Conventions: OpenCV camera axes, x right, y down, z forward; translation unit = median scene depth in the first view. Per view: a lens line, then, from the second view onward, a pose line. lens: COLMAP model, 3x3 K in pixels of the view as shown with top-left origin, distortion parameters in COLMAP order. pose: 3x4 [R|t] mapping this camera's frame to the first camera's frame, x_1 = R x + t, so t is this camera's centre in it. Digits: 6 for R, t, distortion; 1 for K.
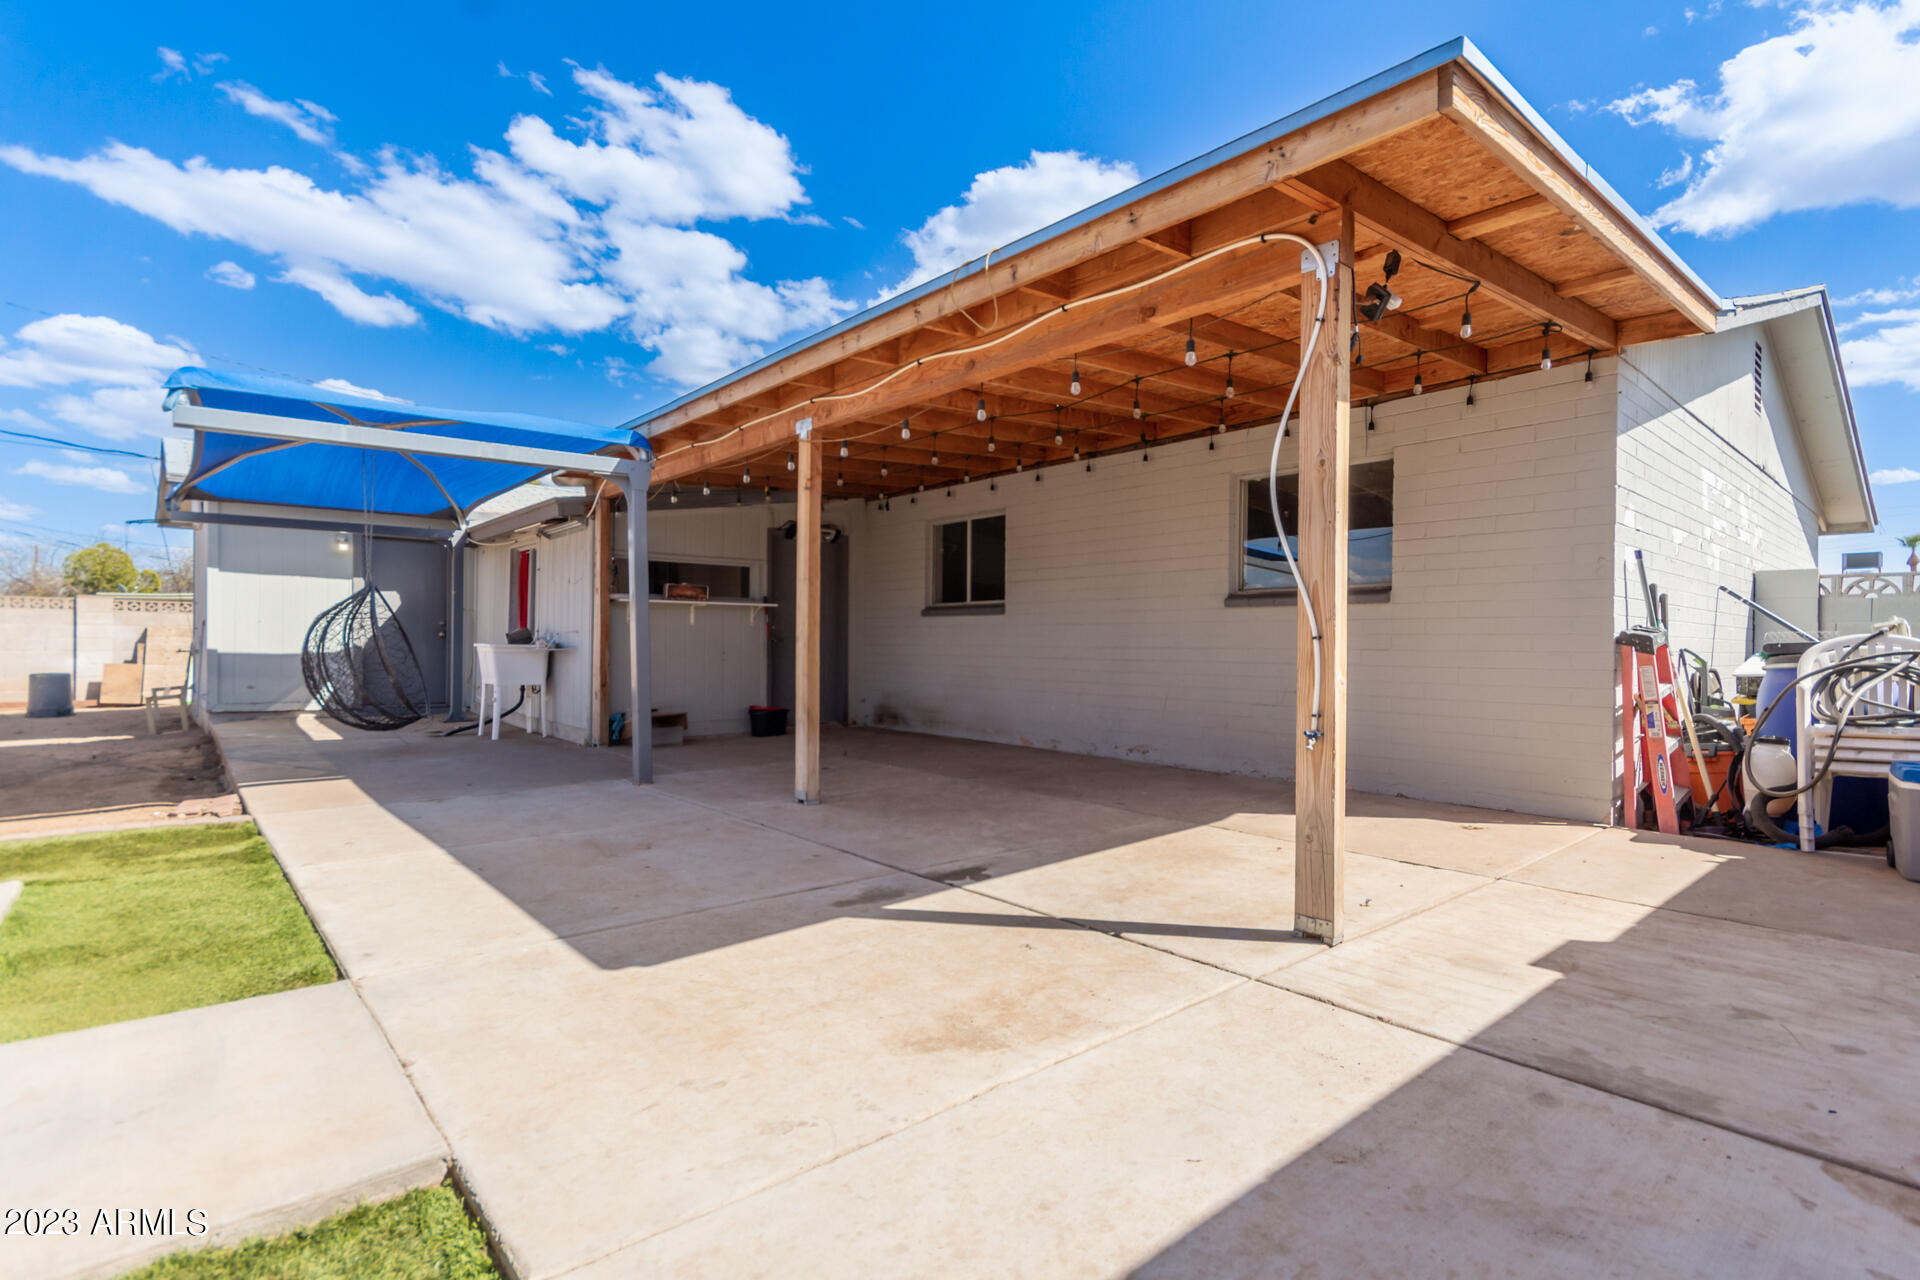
lens RADIAL K [[918.0, 0, 960.0], [0, 918.0, 640.0], [0, 0, 1]] dist [-0.002391, 0.000080]
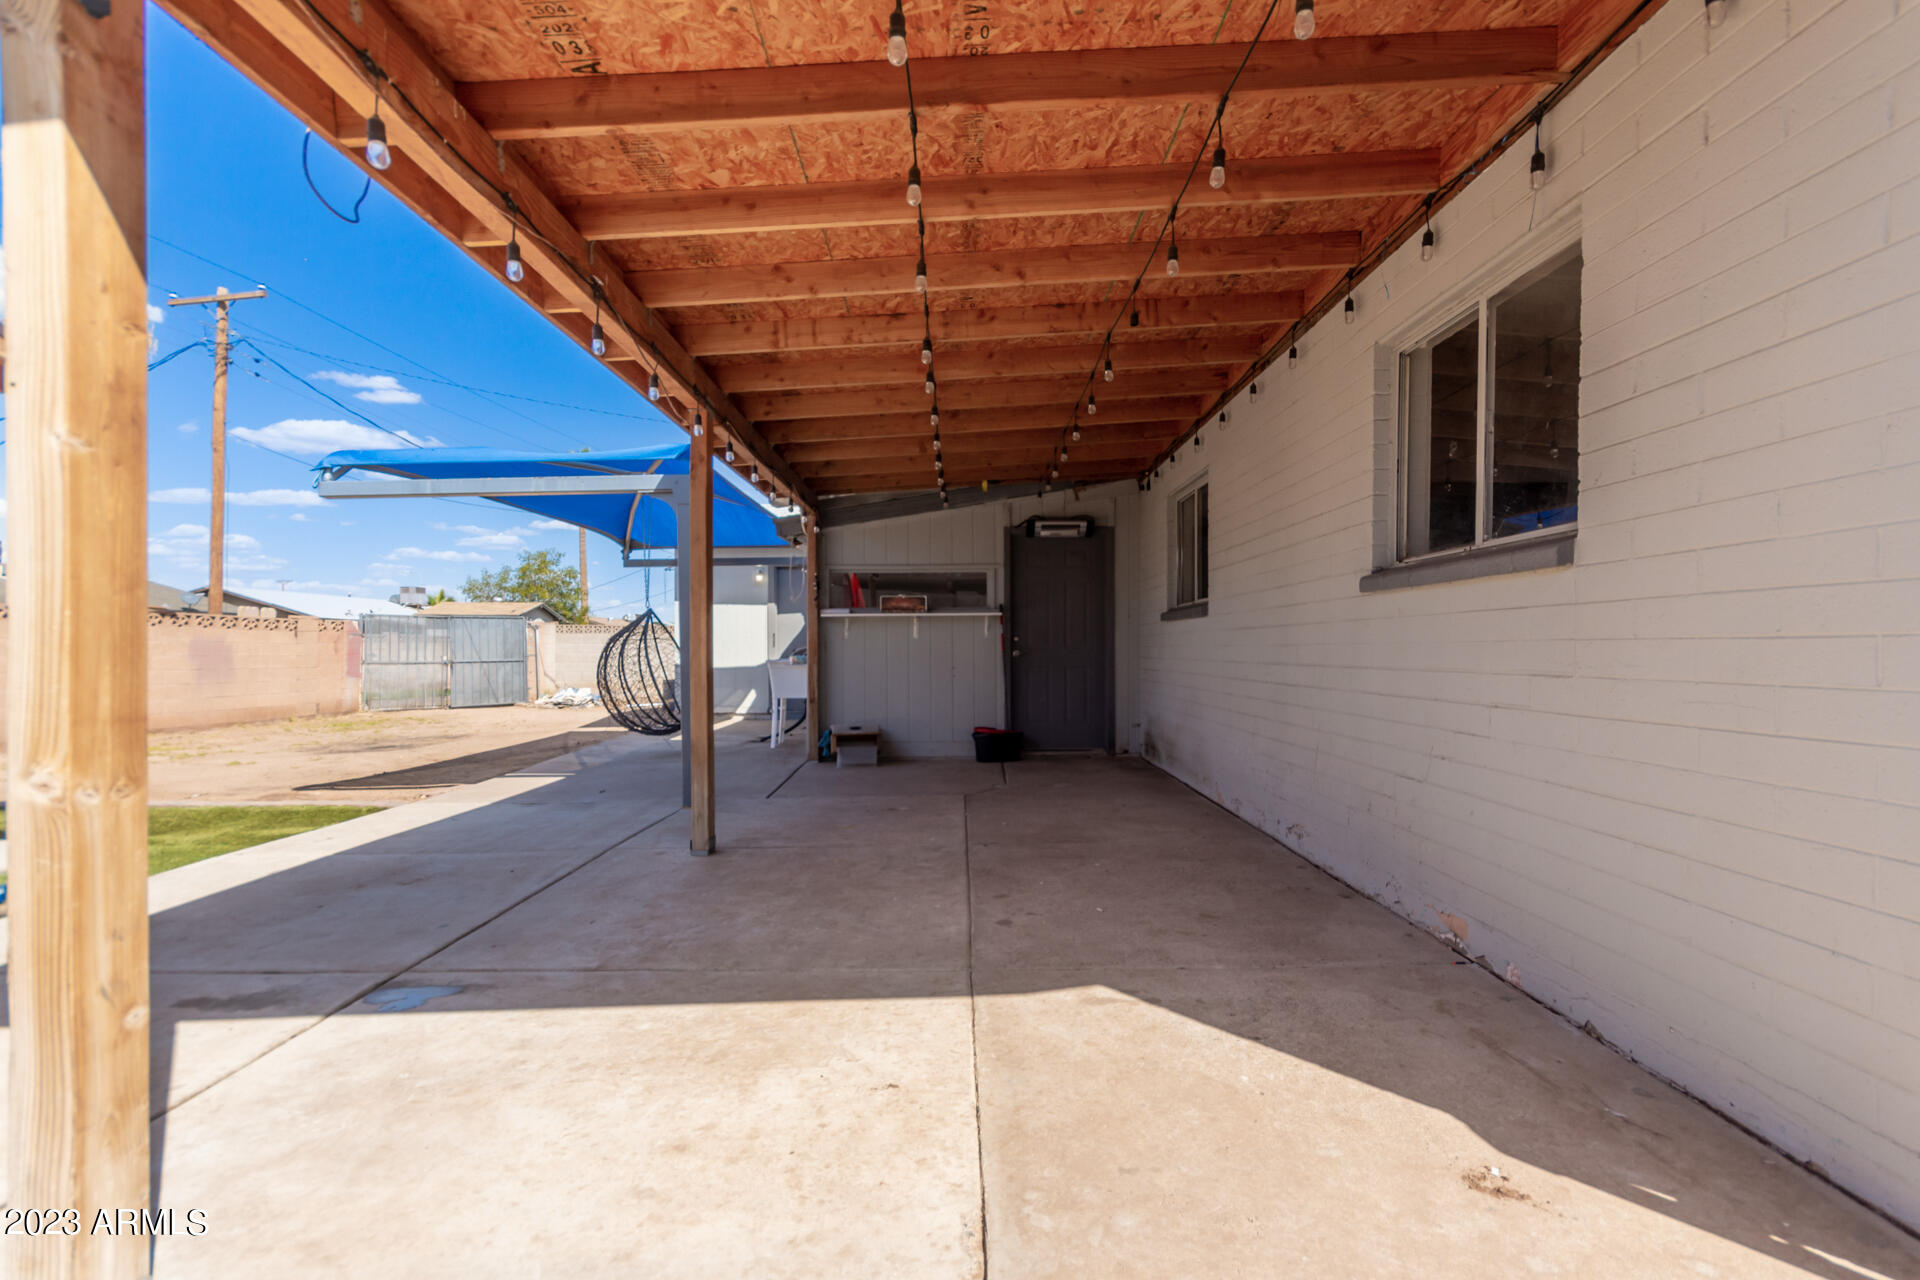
lens RADIAL K [[898.6, 0, 973.5], [0, 898.6, 649.4], [0, 0, 1]] dist [0.002447, 0.000892]
pose [[0.755204, -0.011029, -0.655397, 0.892471], [0.013775, 0.999905, -0.000954, -0.008500], [0.655345, -0.008308, 0.755284, 0.849436]]
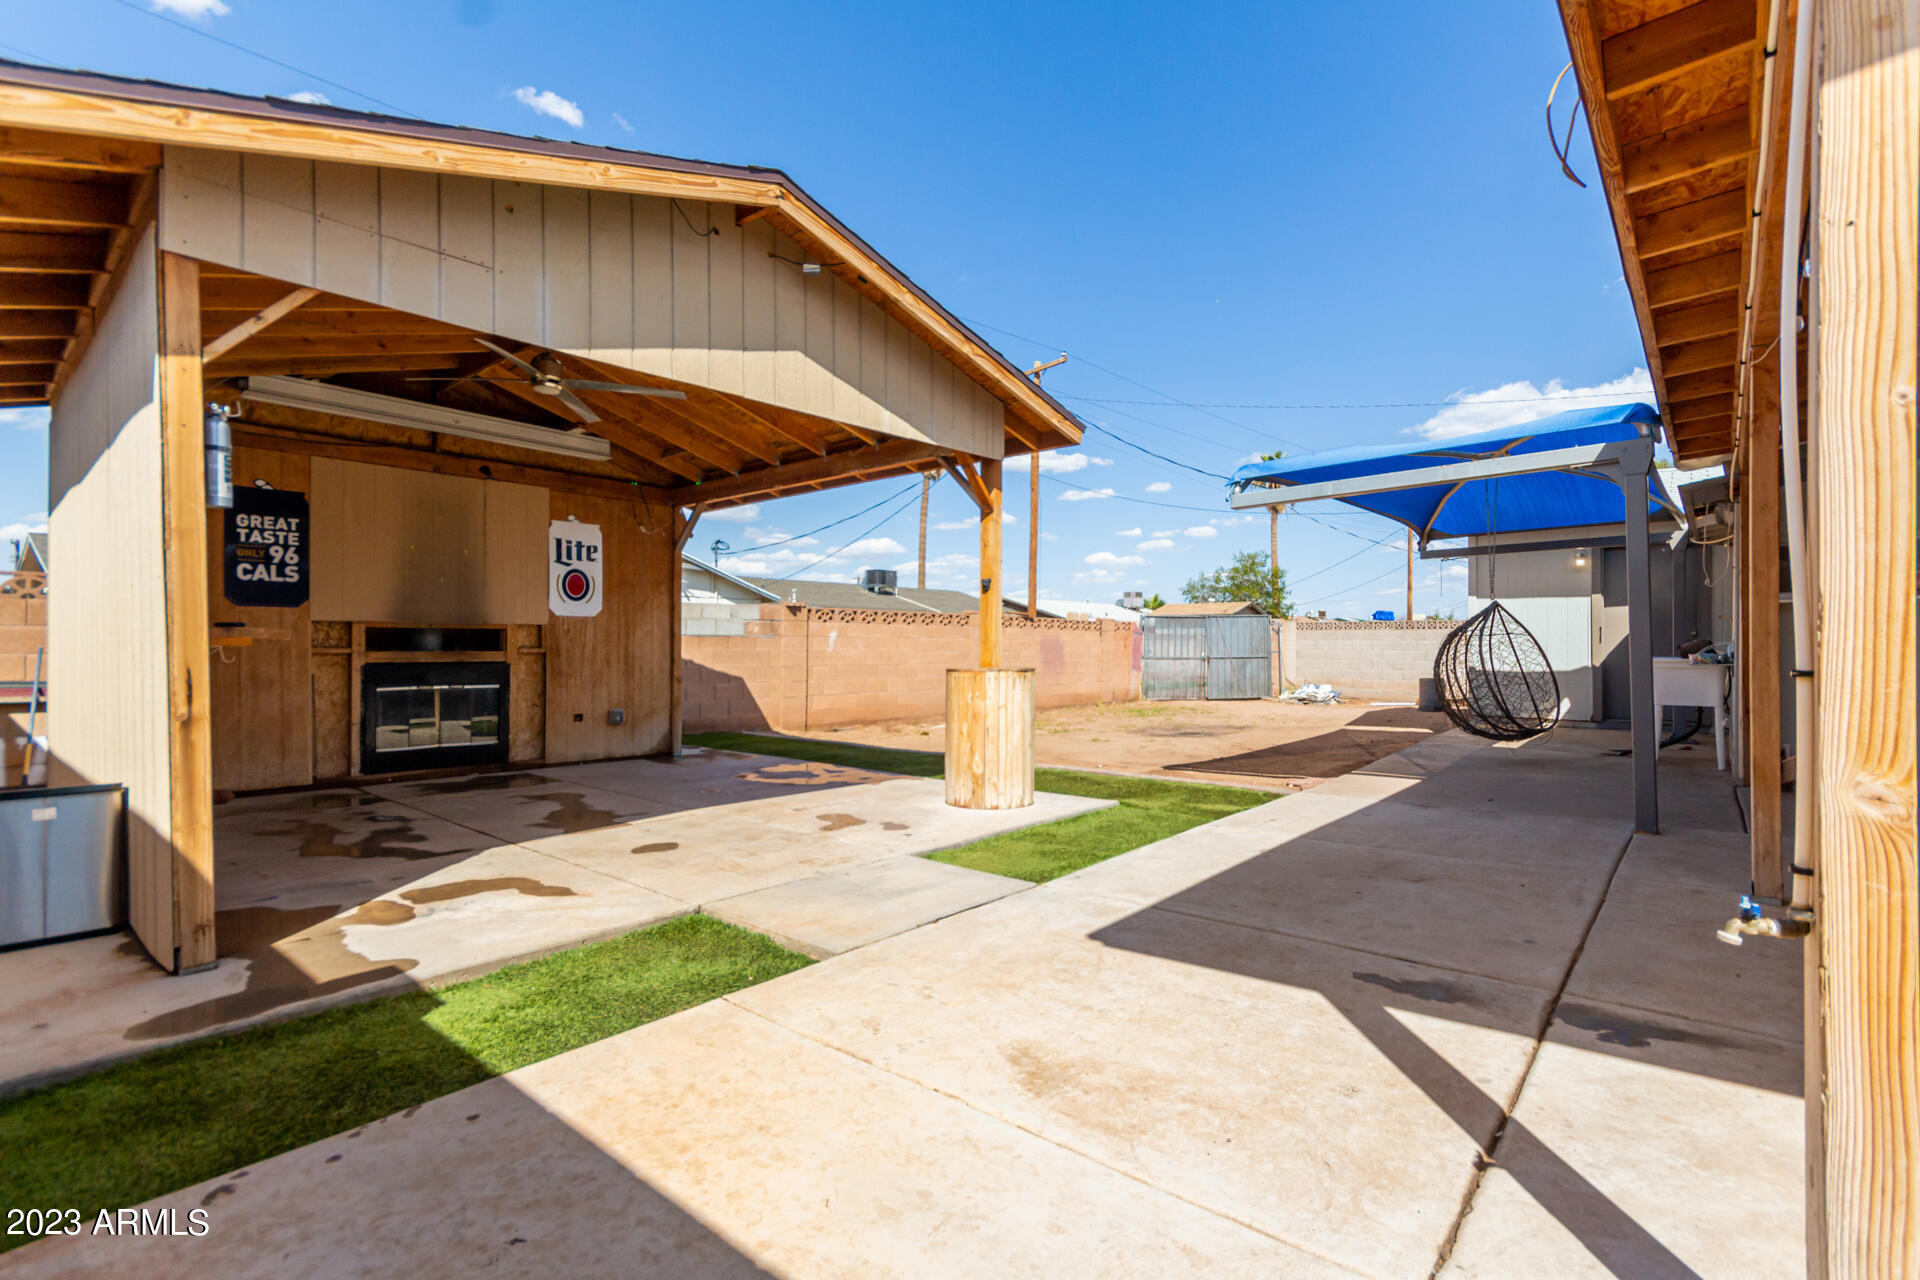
lens RADIAL K [[898.6, 0, 973.5], [0, 898.6, 649.4], [0, 0, 1]] dist [0.002447, 0.000892]
pose [[0.149560, -0.007741, -0.988722, 0.632777], [0.009778, 0.999932, -0.006350, -0.012844], [0.988704, -0.008718, 0.149625, 0.515223]]
